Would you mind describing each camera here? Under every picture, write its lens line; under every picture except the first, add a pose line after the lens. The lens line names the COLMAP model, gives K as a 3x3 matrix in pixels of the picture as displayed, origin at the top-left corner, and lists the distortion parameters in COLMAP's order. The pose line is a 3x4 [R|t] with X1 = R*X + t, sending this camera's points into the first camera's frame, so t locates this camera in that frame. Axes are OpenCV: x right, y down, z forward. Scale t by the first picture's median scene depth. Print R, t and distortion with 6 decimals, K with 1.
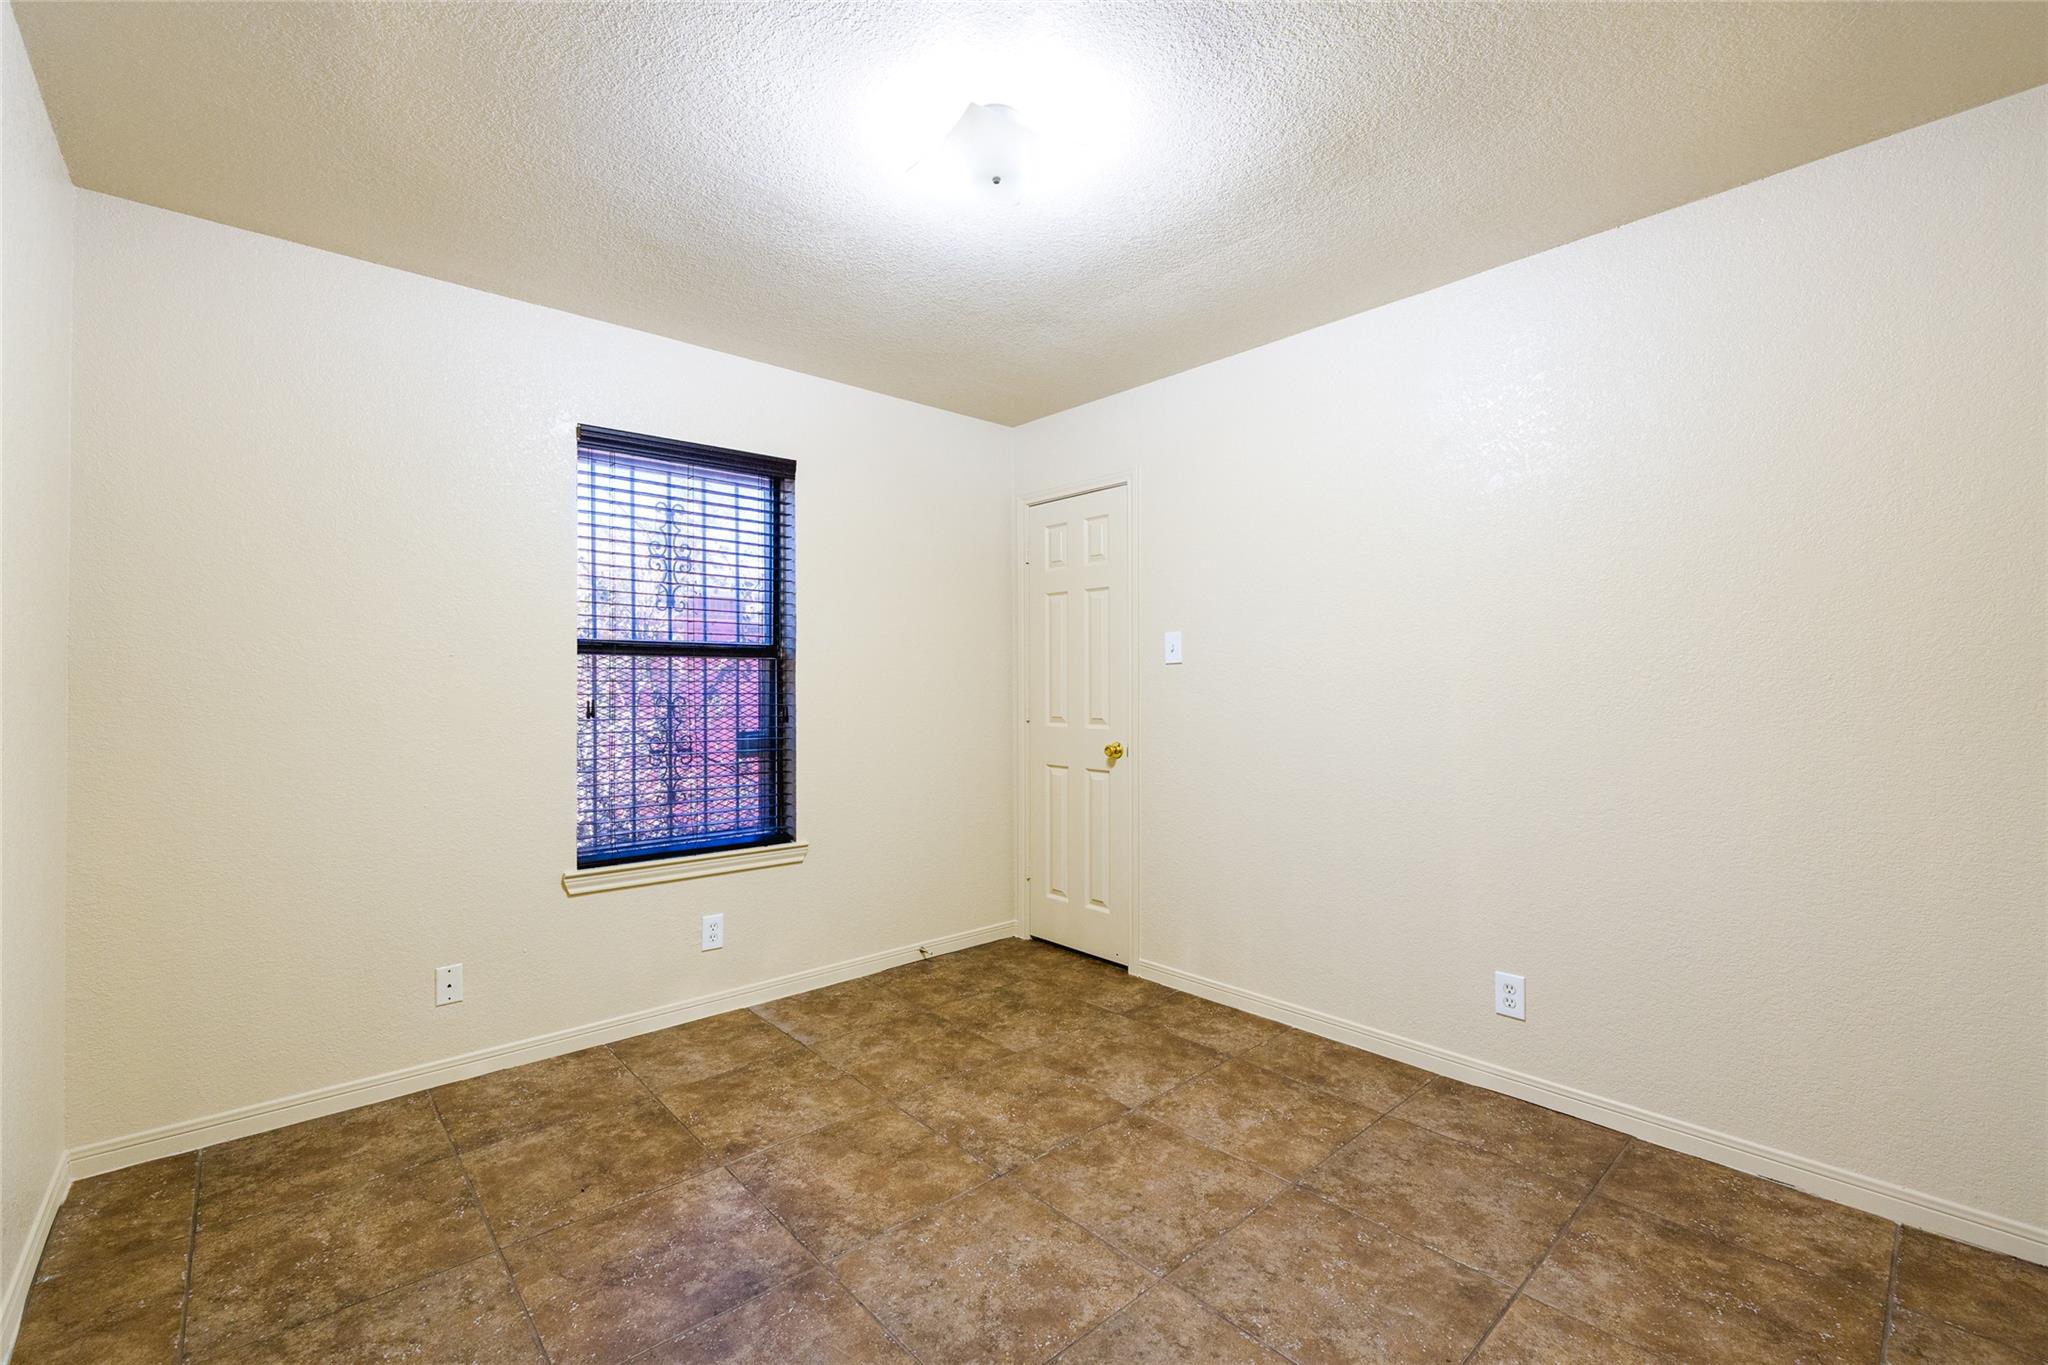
lens RADIAL K [[858.0, 0, 996.5], [0, 858.0, 683.0], [0, 0, 1]] dist [-0.008814, -0.000502]
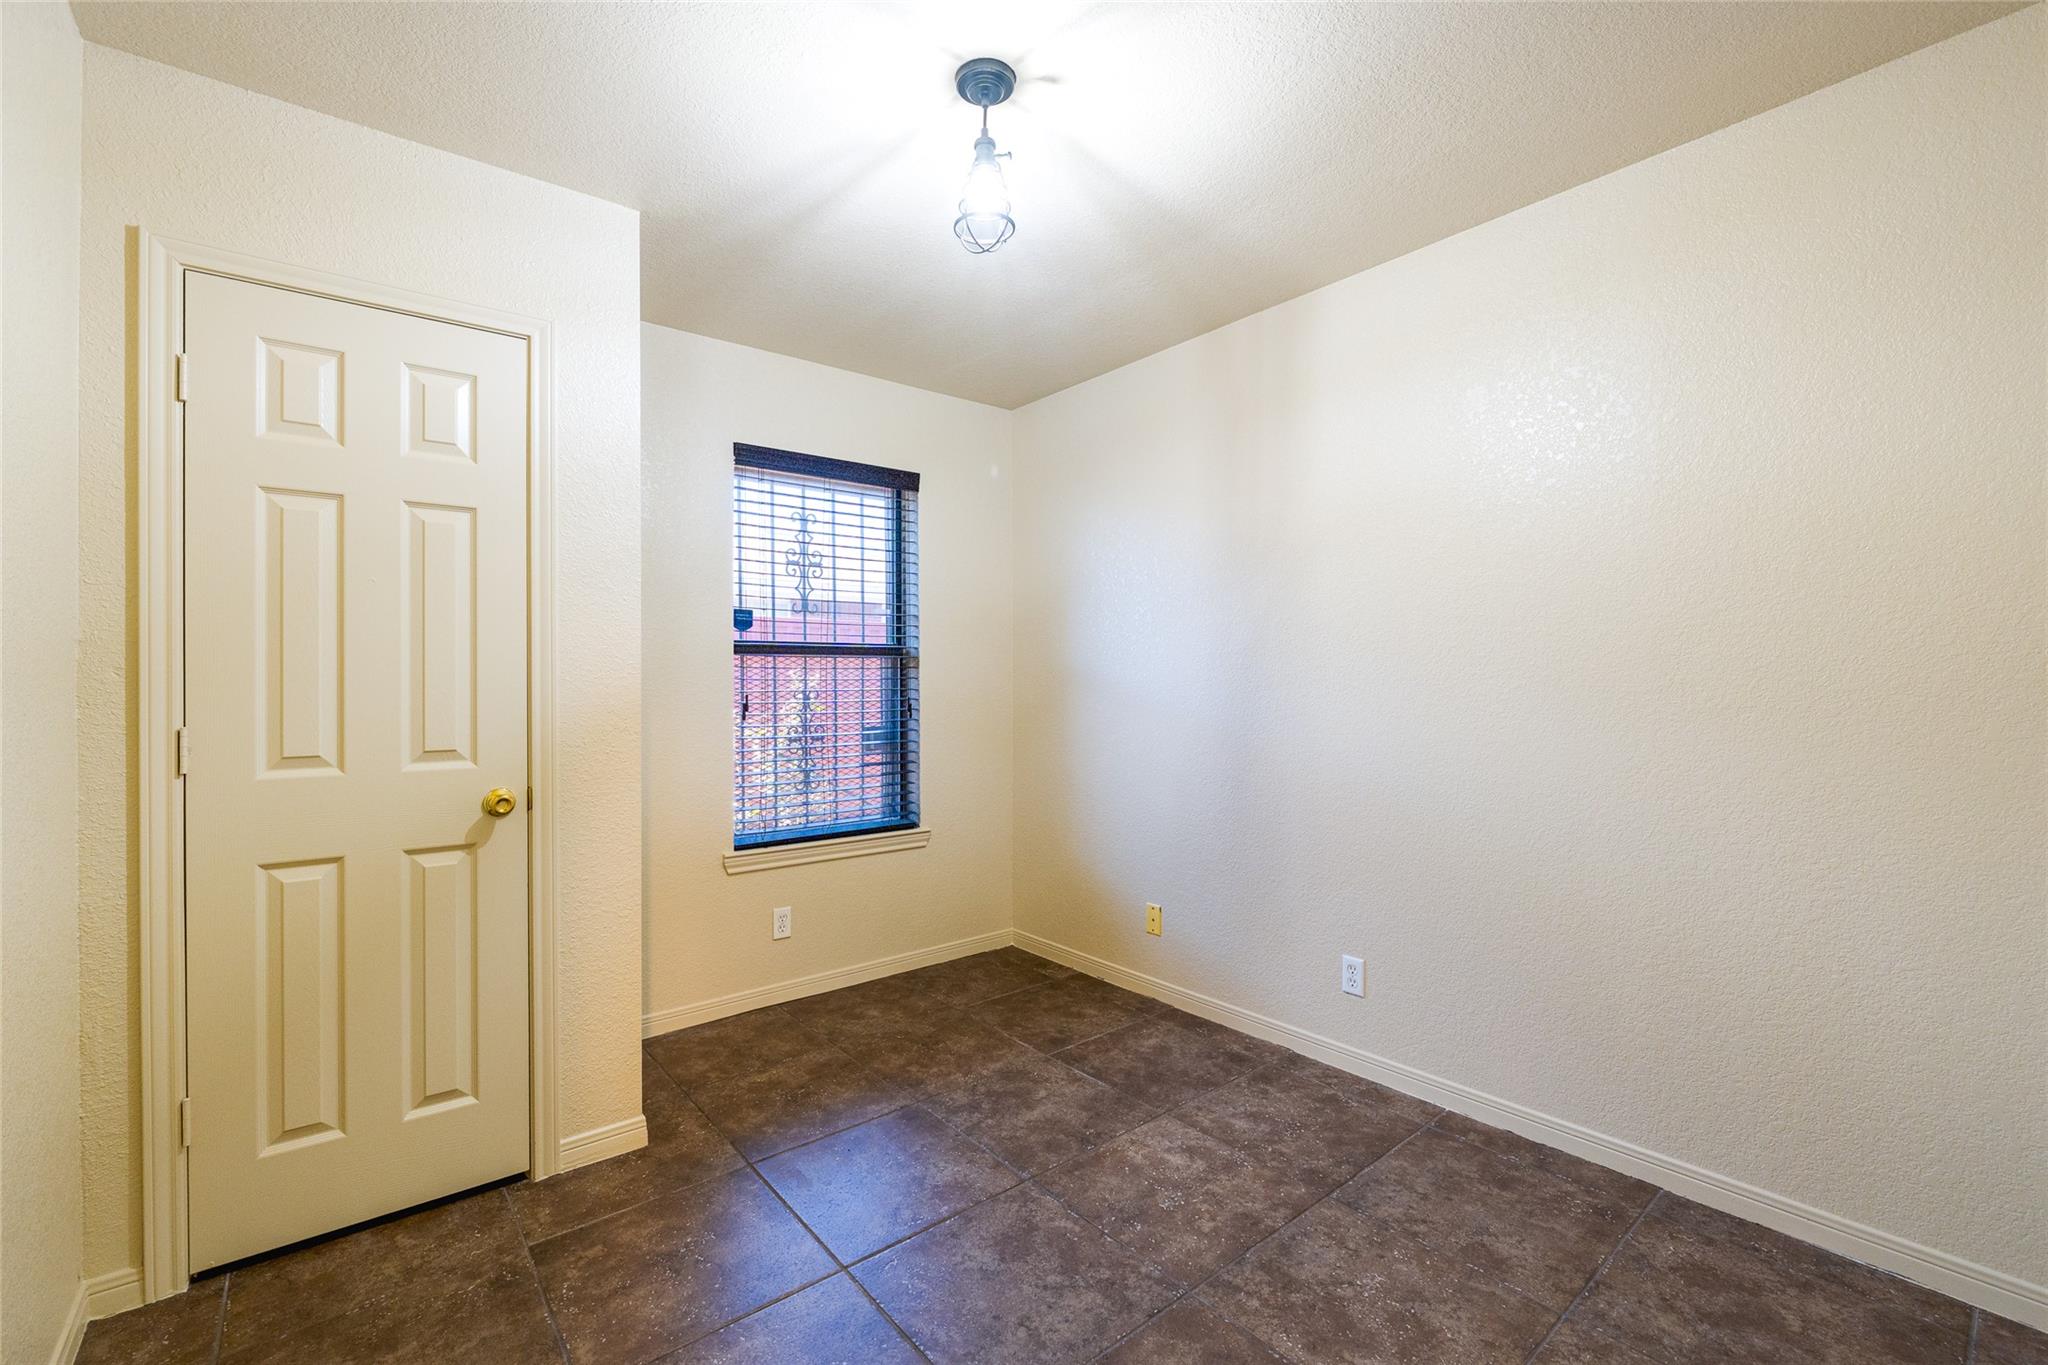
lens RADIAL K [[858.0, 0, 1009.1], [0, 858.0, 686.9], [0, 0, 1]] dist [-0.008814, -0.000502]
pose [[0.999122, -0.005792, -0.041503, -0.078797], [0.006177, 0.999939, 0.009139, 0.000013], [0.041447, -0.009387, 0.999097, -0.069338]]
